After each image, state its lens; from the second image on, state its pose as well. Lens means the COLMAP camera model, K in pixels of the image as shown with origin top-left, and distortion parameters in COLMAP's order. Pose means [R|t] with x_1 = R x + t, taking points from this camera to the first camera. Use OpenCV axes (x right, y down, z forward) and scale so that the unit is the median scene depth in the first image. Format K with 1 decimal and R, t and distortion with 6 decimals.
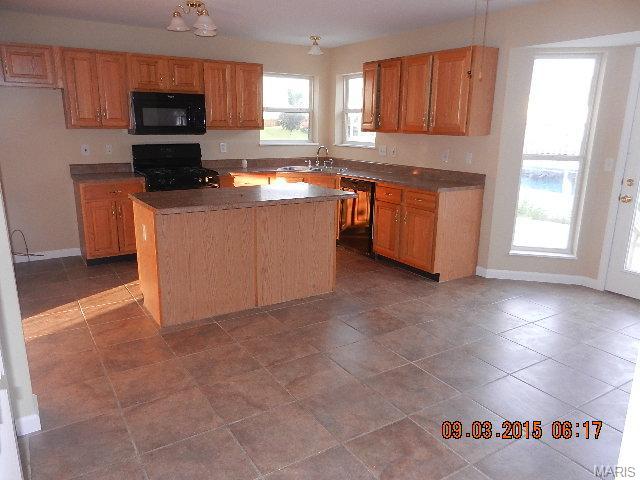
lens RADIAL K [[479.4, 0, 317.4], [0, 479.4, 243.0], [0, 0, 1]] dist [0.000102, 0.012356]
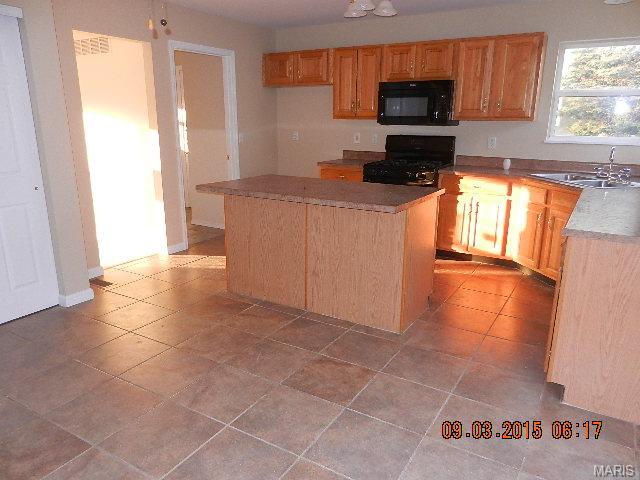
lens RADIAL K [[479.4, 0, 319.0], [0, 479.4, 238.2], [0, 0, 1]] dist [0.000102, 0.012356]
pose [[0.444487, 0.213248, -0.870032, 0.498693], [-0.217702, 0.967848, 0.126003, -0.092175], [0.868929, 0.133401, 0.476620, 0.430958]]
